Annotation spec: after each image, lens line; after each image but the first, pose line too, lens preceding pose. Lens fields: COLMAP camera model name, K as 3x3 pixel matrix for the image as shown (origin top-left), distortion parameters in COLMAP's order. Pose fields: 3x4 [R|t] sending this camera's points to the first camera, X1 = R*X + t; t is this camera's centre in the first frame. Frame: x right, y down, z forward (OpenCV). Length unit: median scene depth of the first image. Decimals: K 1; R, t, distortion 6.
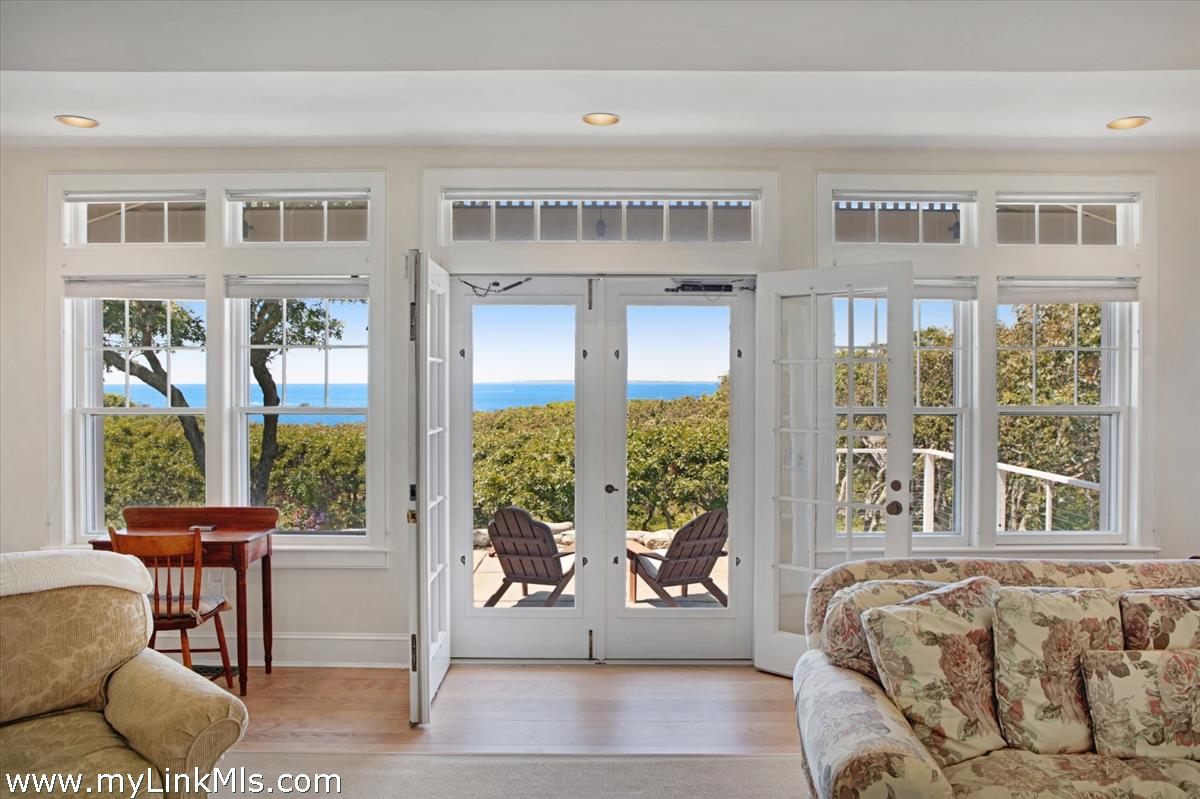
lens RADIAL K [[903.2, 0, 601.5], [0, 903.2, 398.6], [0, 0, 1]] dist [-0.046726, 0.024769]
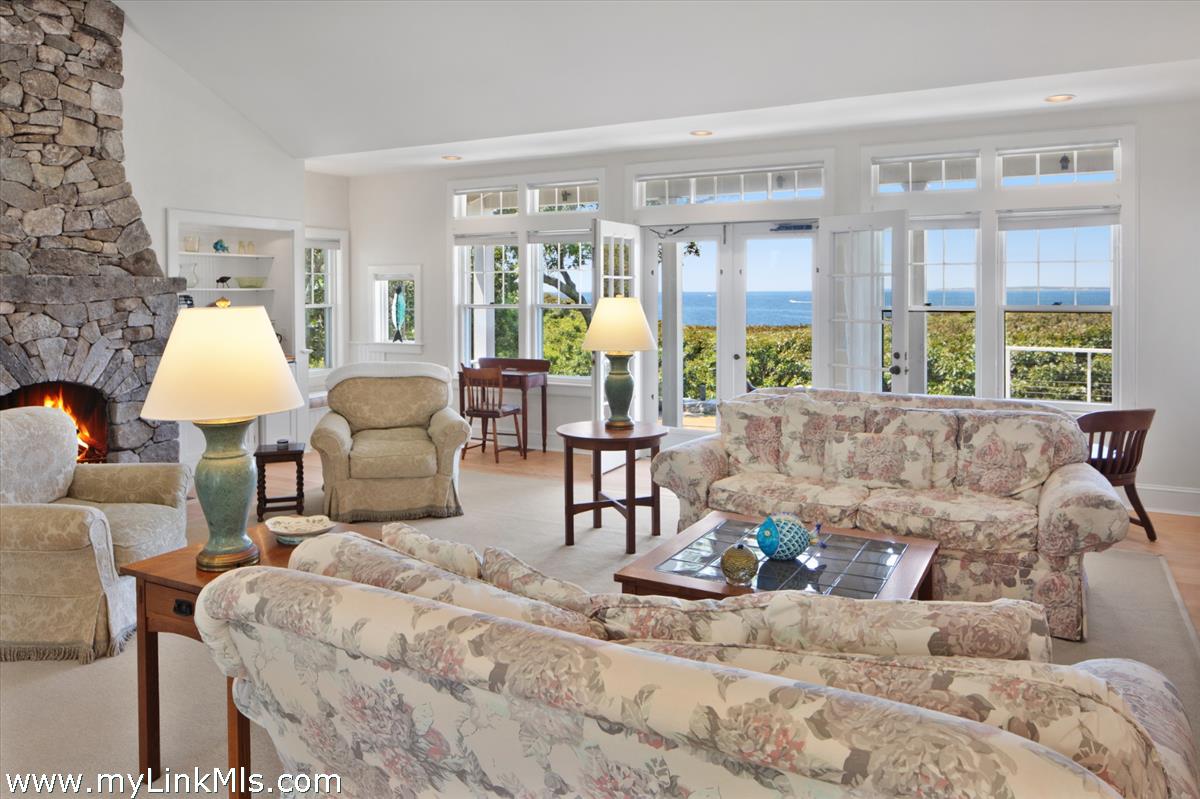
lens RADIAL K [[852.2, 0, 587.0], [0, 852.2, 309.2], [0, 0, 1]] dist [-0.006104, 0.004916]
pose [[0.873369, 0.006041, -0.487022, 0.563479], [-0.004245, 0.999980, 0.004791, 0.011760], [0.487041, -0.002117, 0.873377, -0.477983]]
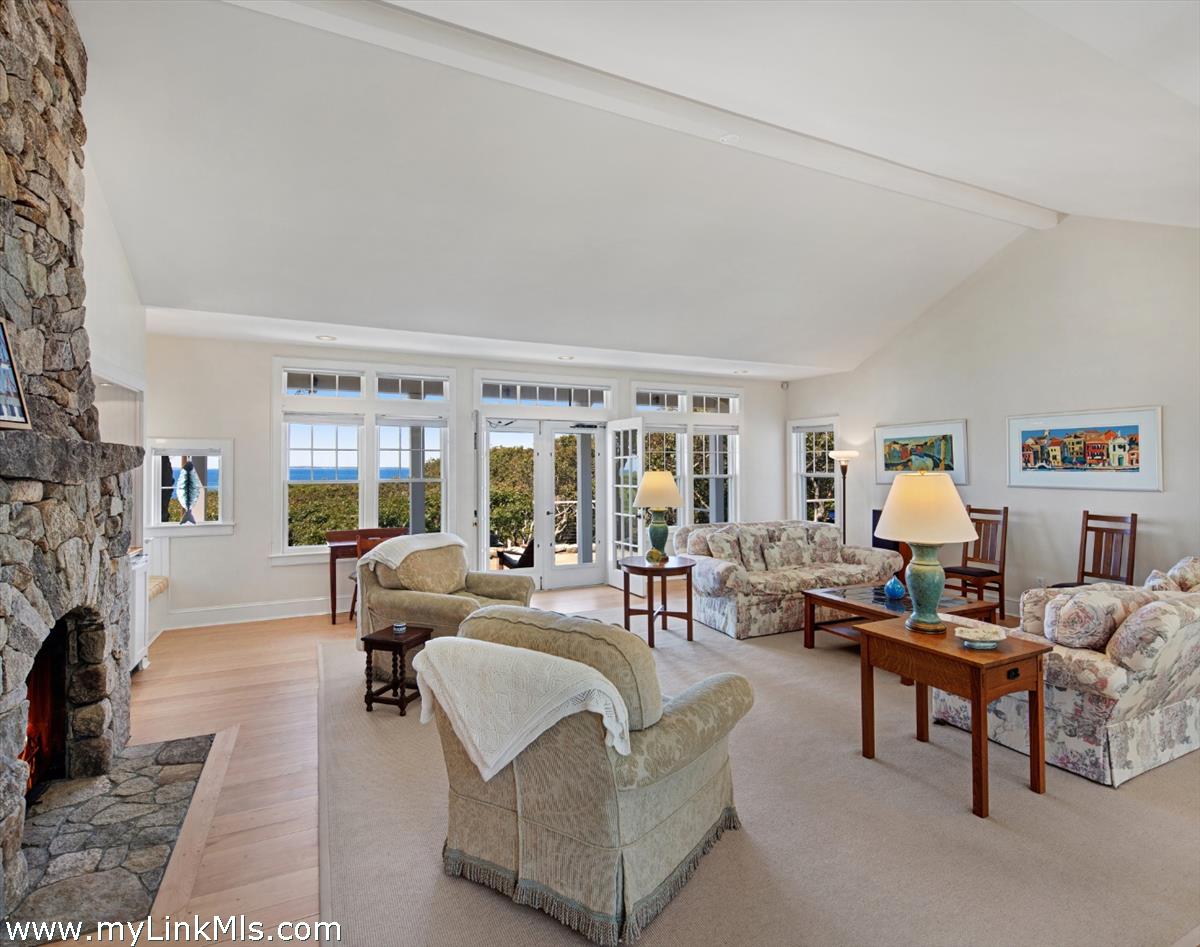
lens RADIAL K [[599.9, 0, 600.6], [0, 599.9, 471.3], [0, 0, 1]] dist [-0.019146, -0.000837]
pose [[0.901709, -0.008027, 0.432269, -0.584248], [0.013883, 0.999850, -0.010394, 0.013138], [-0.432121, 0.015373, 0.901685, -0.468787]]
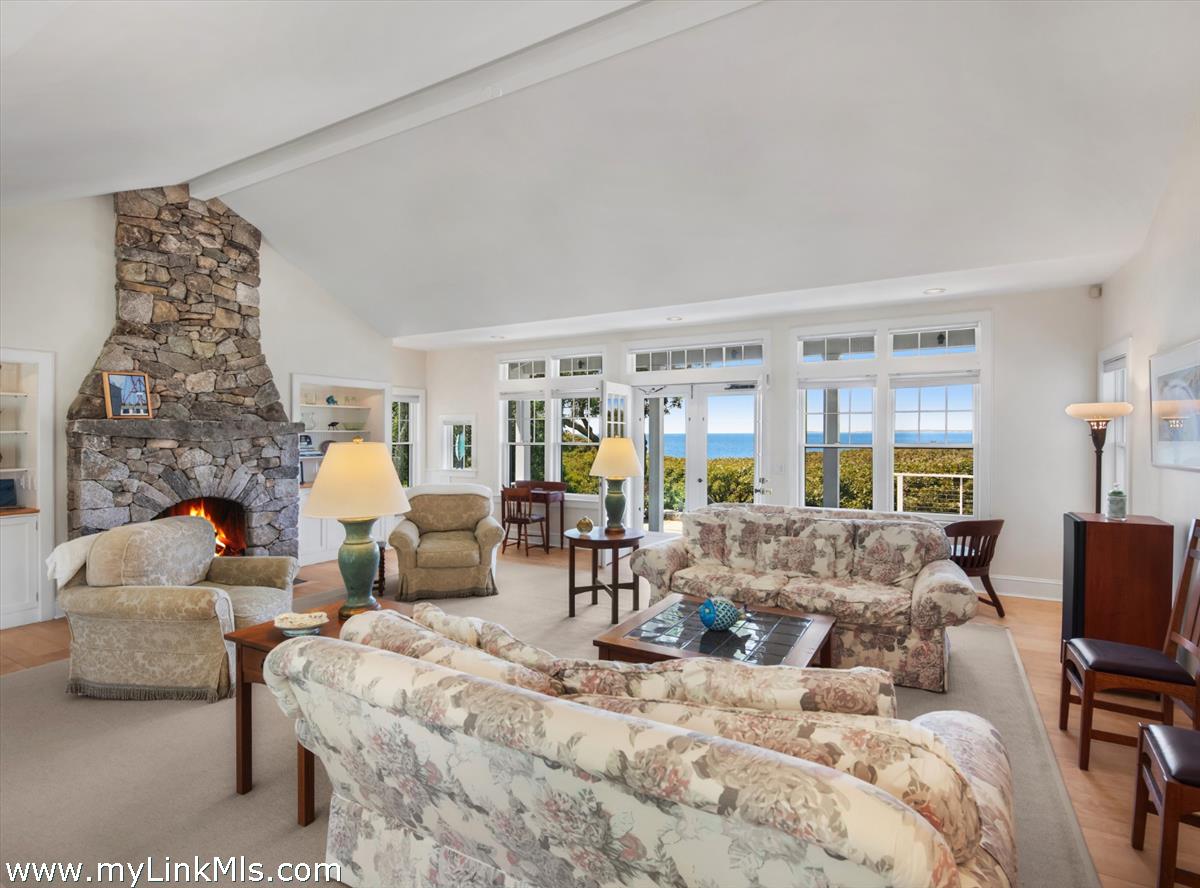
lens RADIAL K [[605.6, 0, 597.3], [0, 605.6, 445.9], [0, 0, 1]] dist [0.005287, -0.000799]
pose [[0.865489, 0.007320, -0.500874, 0.586151], [-0.005764, 0.999973, 0.004655, 0.012330], [0.500894, -0.001142, 0.865508, -0.437672]]
